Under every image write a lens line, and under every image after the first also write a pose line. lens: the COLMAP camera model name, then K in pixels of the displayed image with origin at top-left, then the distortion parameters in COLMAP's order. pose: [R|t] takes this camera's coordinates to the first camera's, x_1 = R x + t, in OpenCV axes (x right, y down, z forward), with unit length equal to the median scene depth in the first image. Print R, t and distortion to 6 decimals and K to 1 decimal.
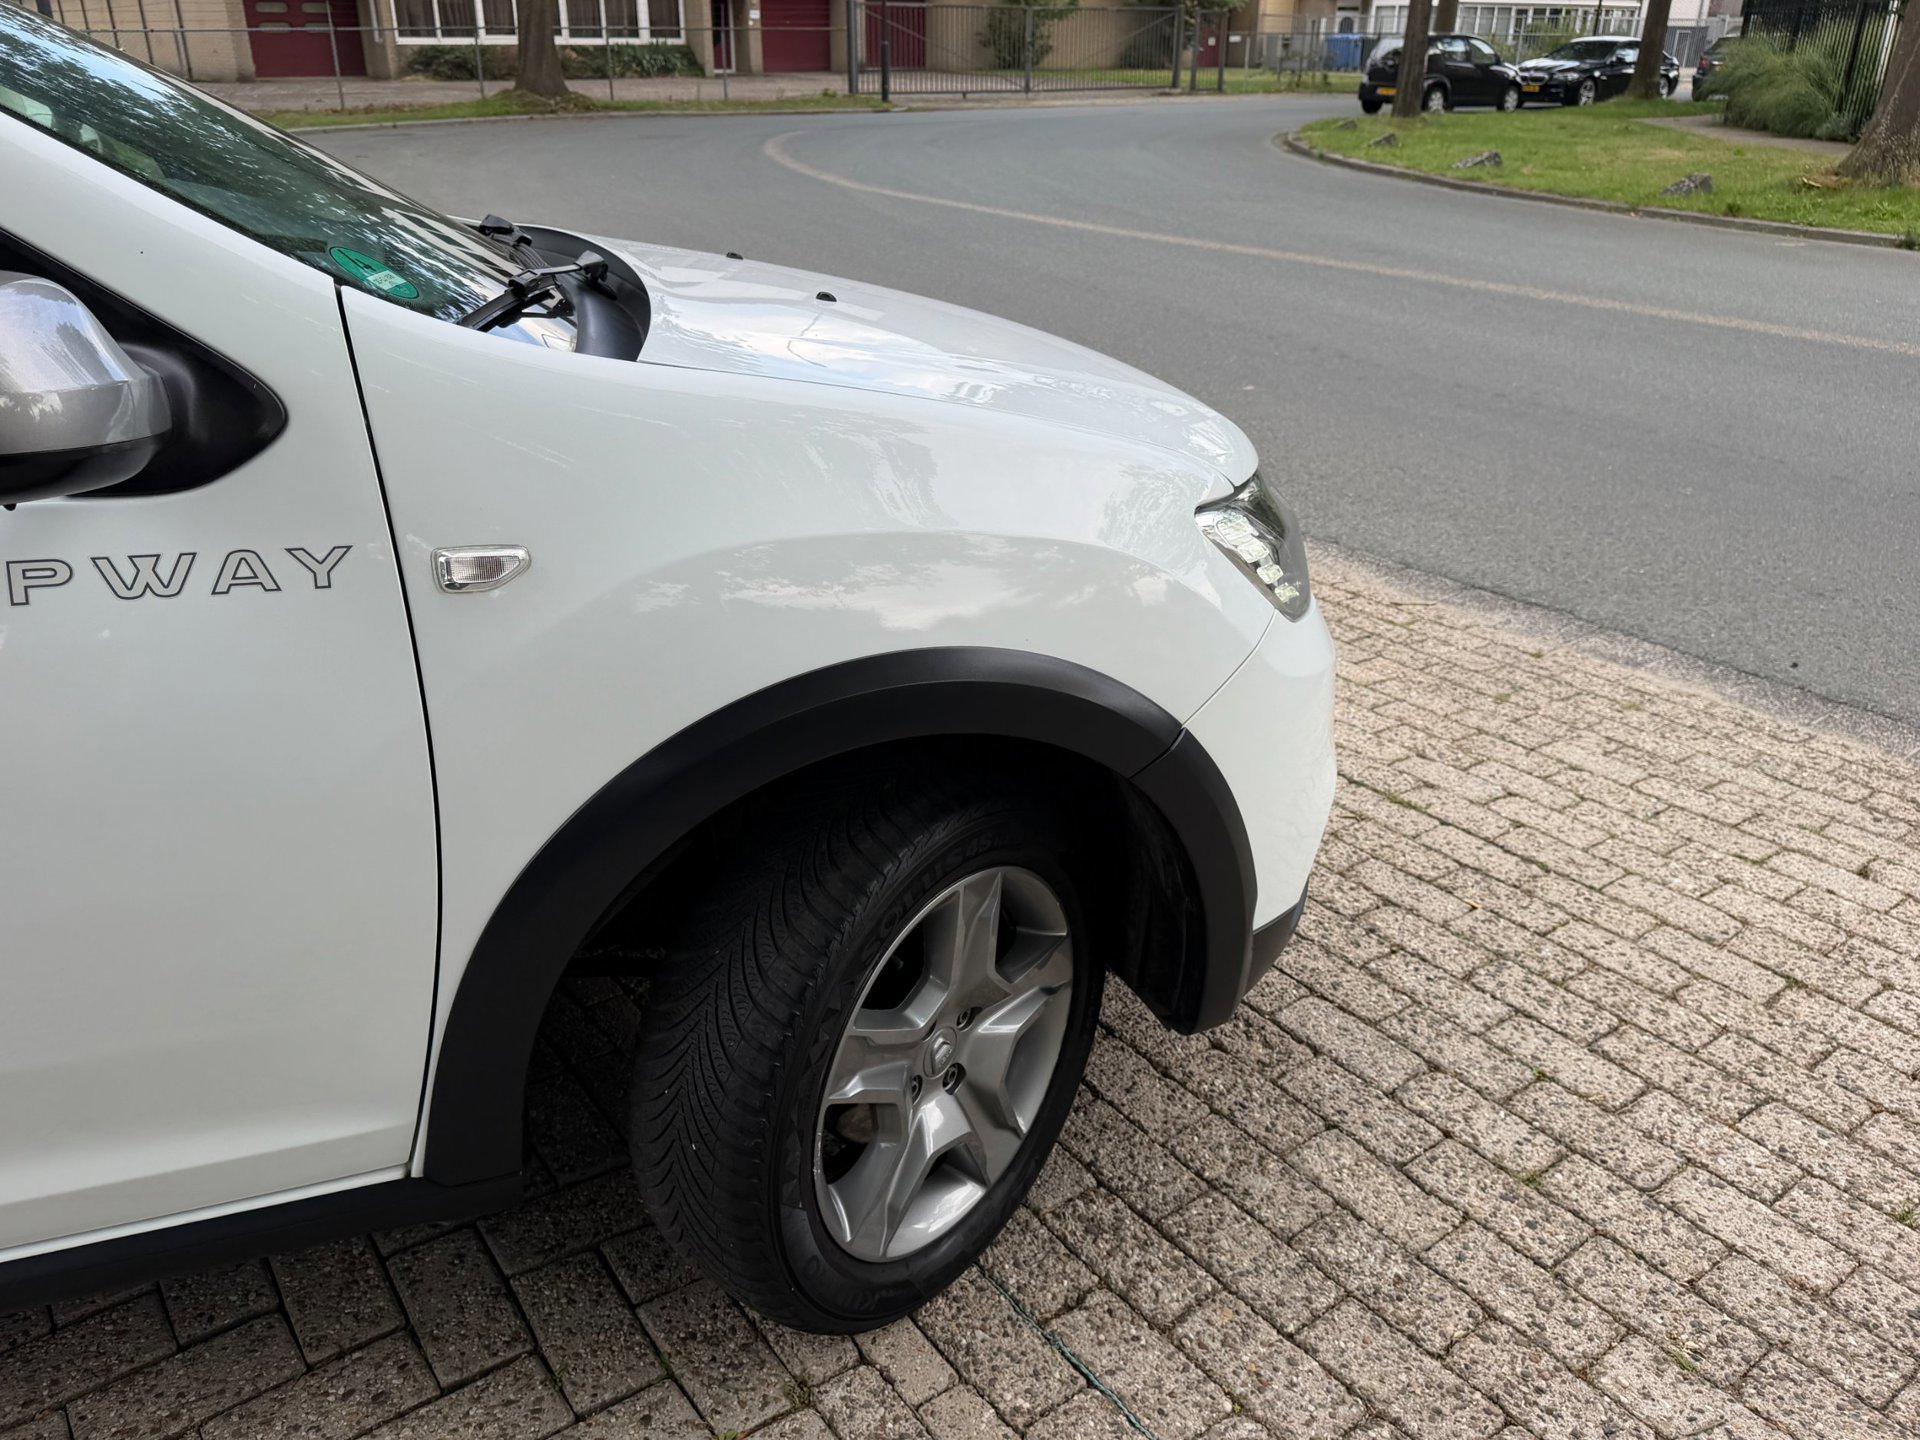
lens RADIAL K [[1473.5, 0, 944.9], [0, 1473.5, 696.0], [0, 0, 1]] dist [0.032724, -0.050412]
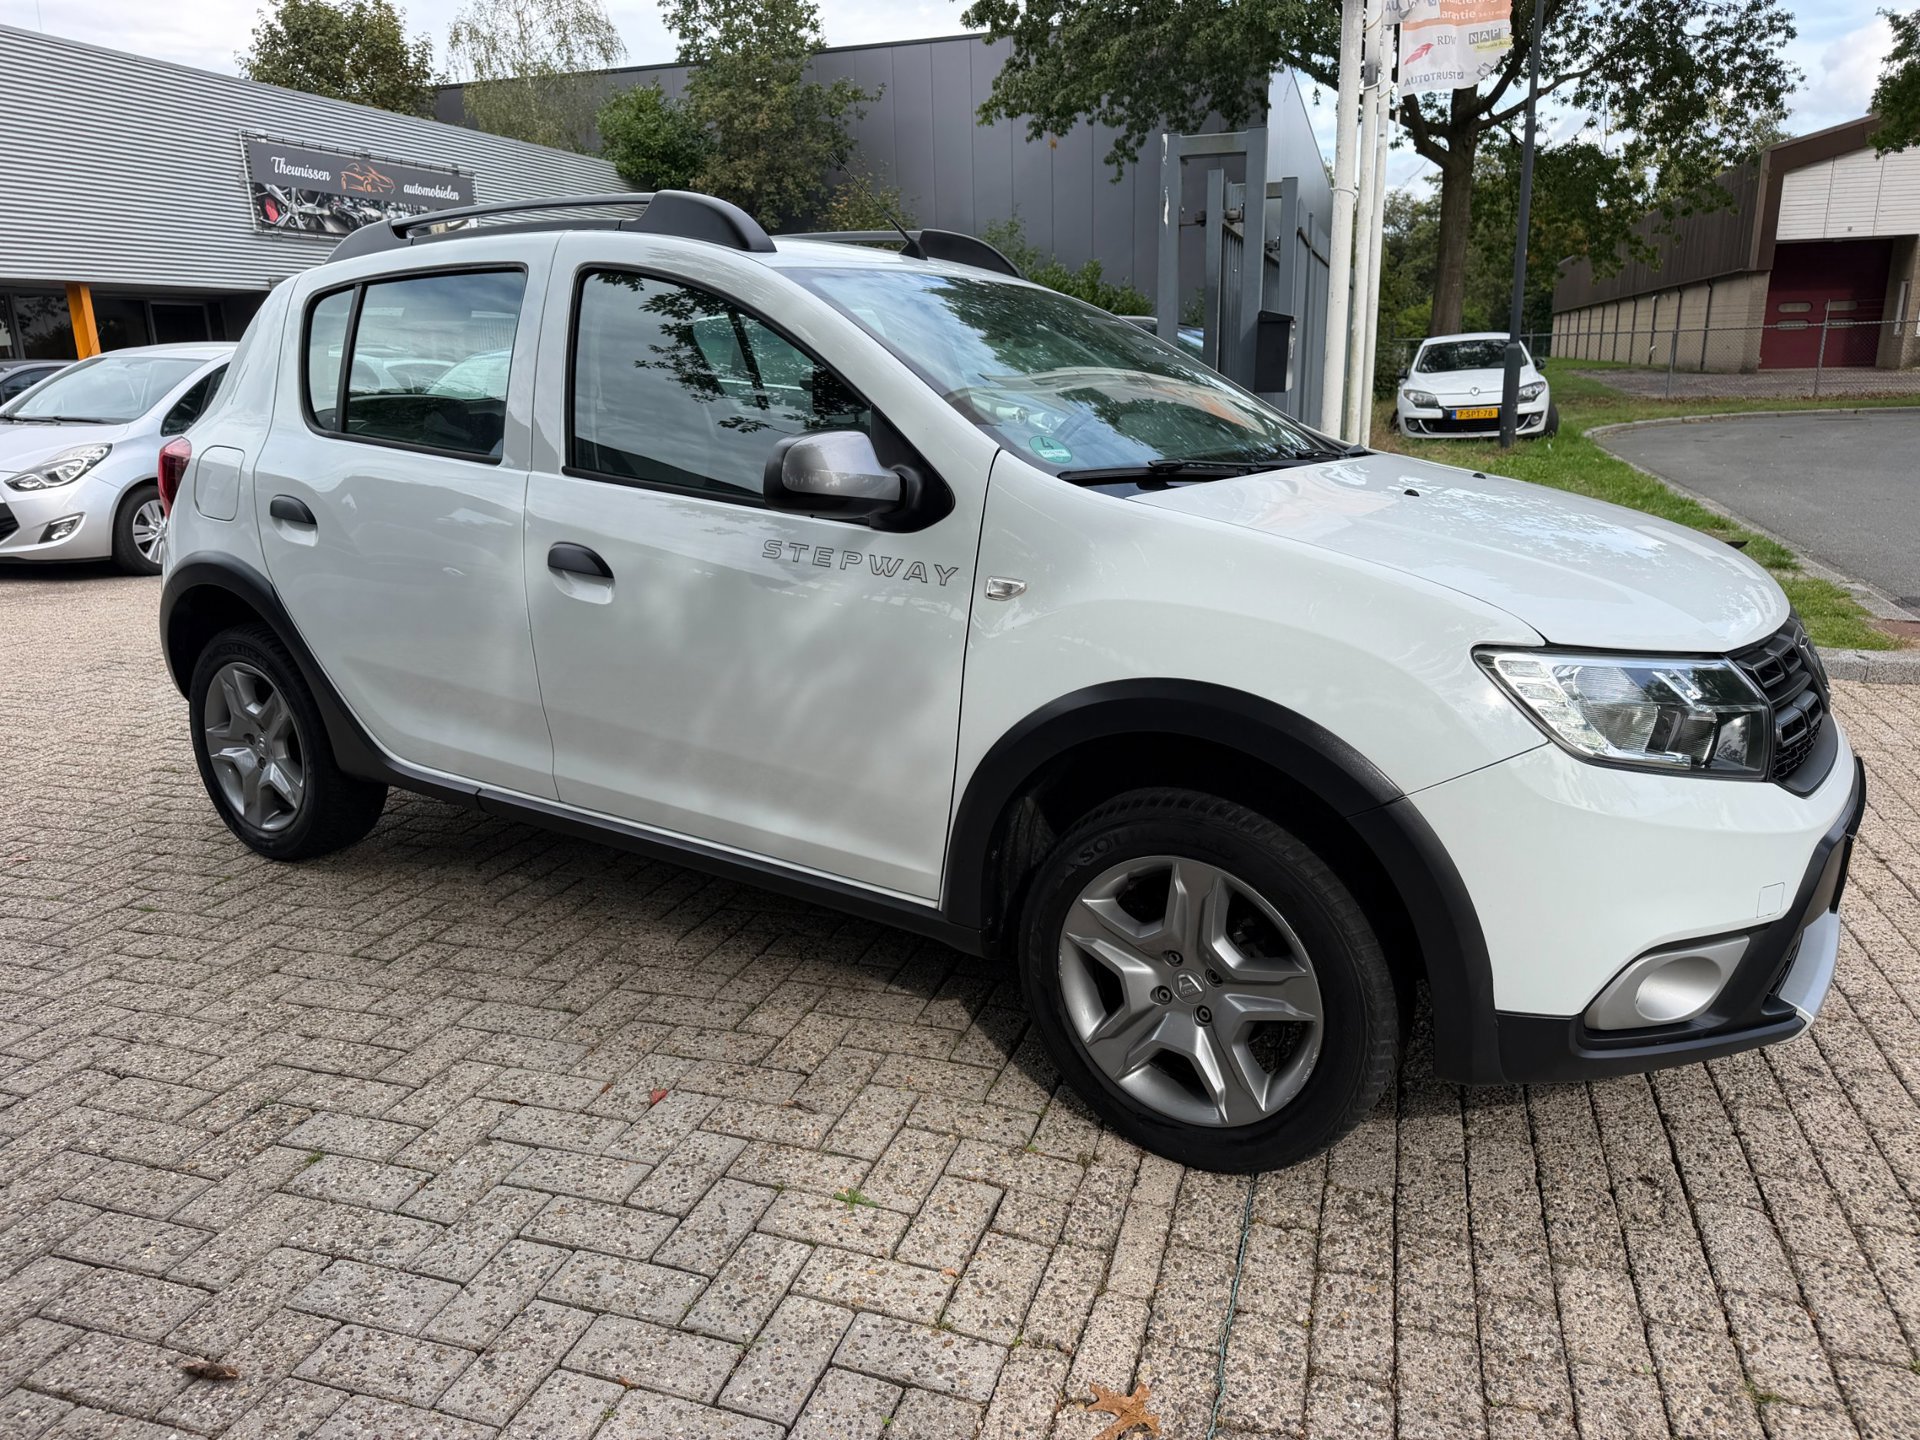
lens RADIAL K [[1355.5, 0, 955.9], [0, 1355.5, 723.9], [0, 0, 1]] dist [0.024128, -0.029374]
pose [[0.581655, 0.194381, -0.789869, 0.053148], [-0.304577, 0.952434, 0.010099, 0.004118], [0.754261, 0.234702, 0.613193, -0.004699]]
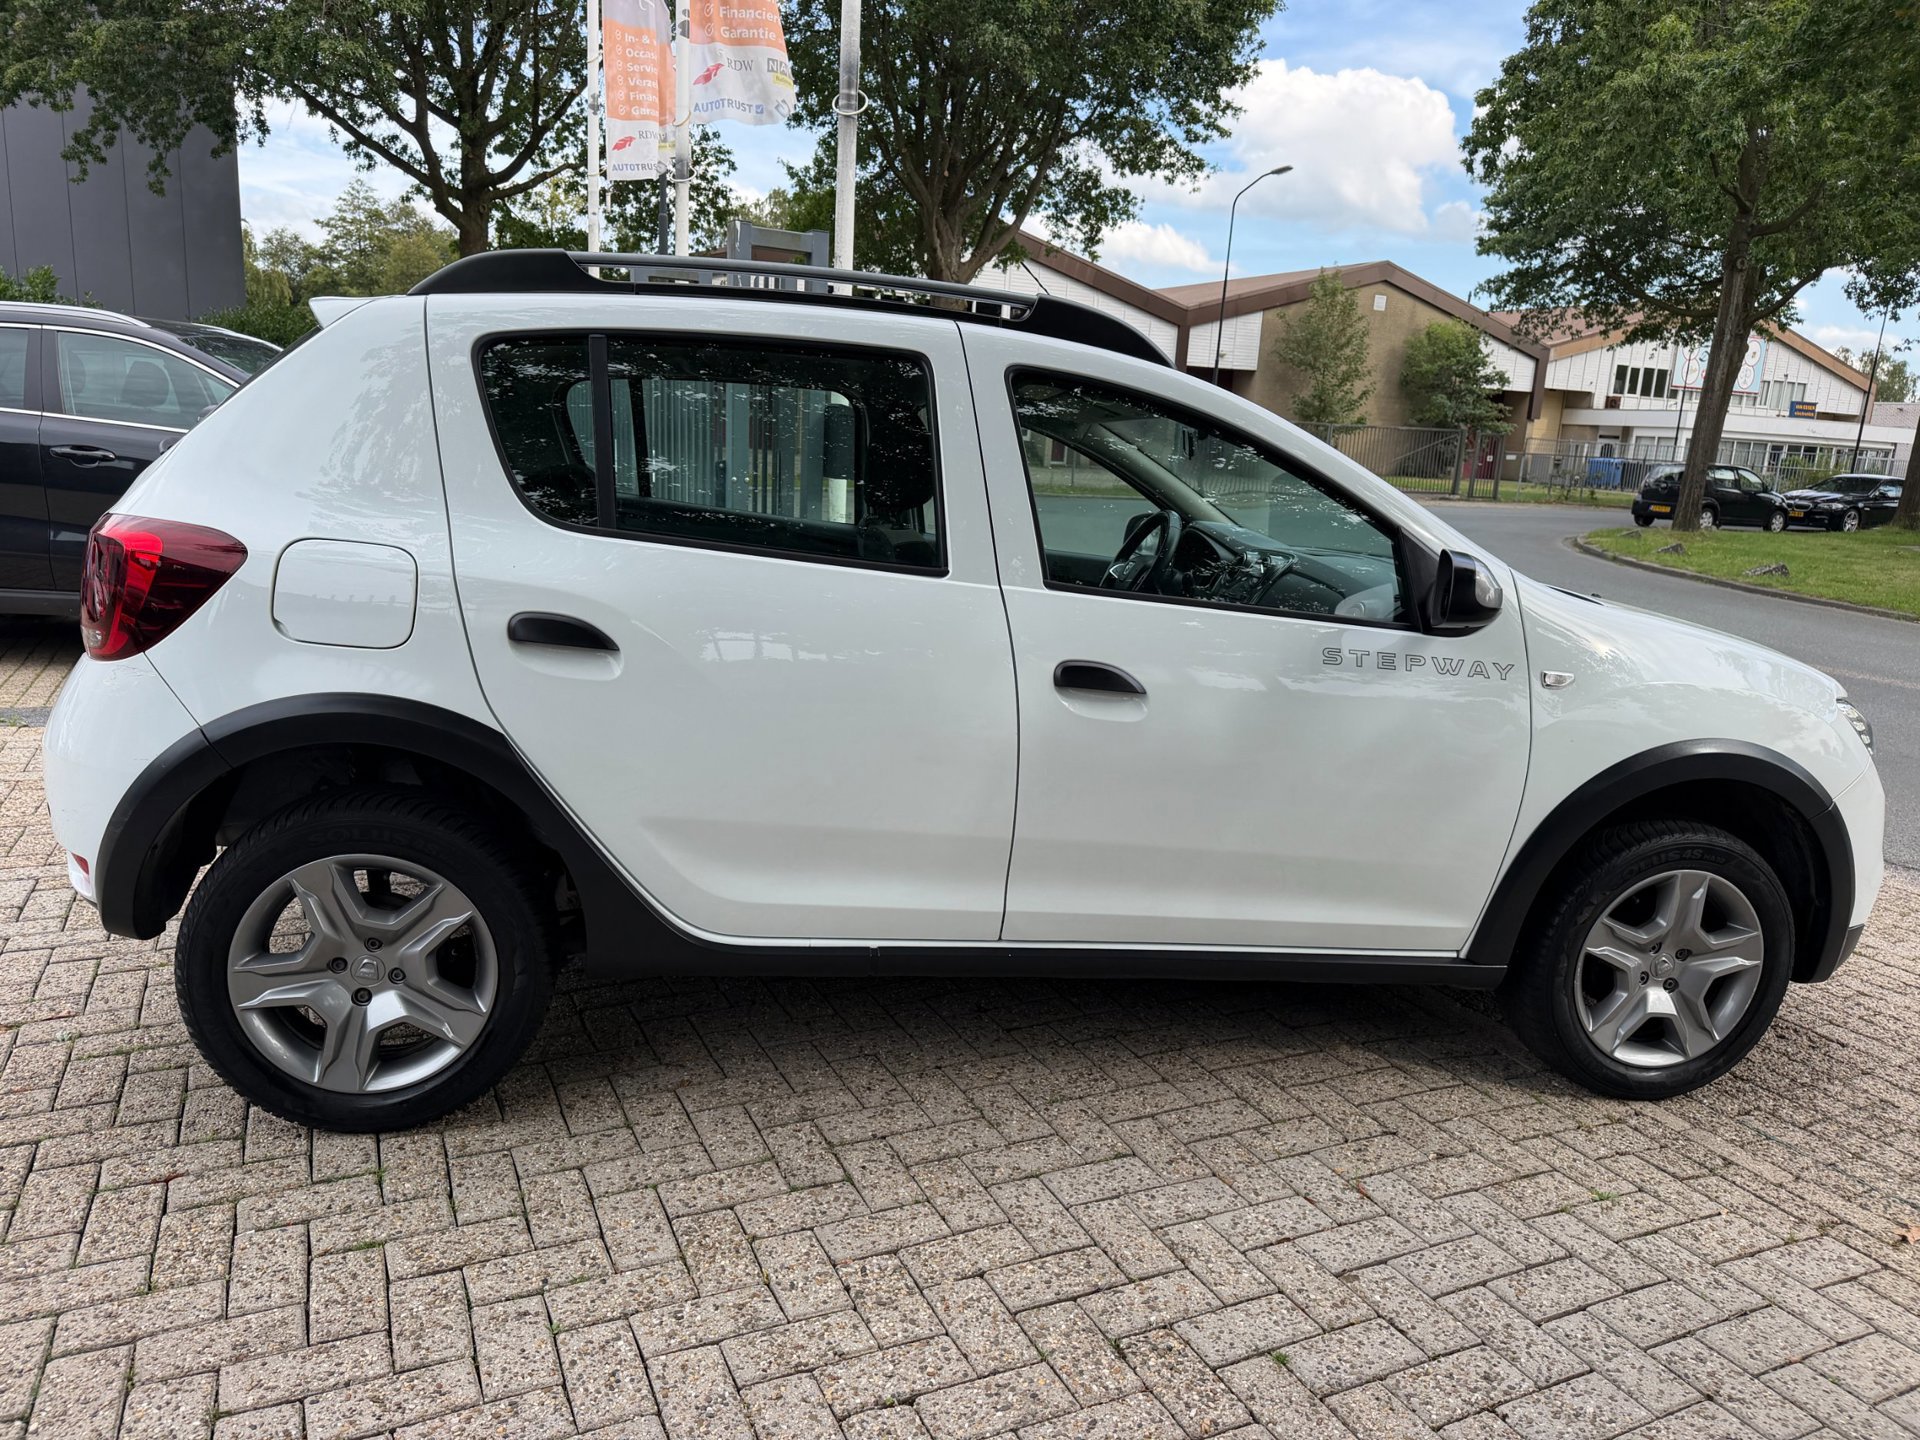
lens RADIAL K [[1352.4, 0, 954.6], [0, 1352.4, 719.1], [0, 0, 1]] dist [0.036624, -0.046455]
pose [[0.980989, 0.088970, -0.172466, -0.043565], [-0.123087, 0.972338, -0.198518, 0.026332], [0.150033, 0.215972, 0.964804, -0.062917]]
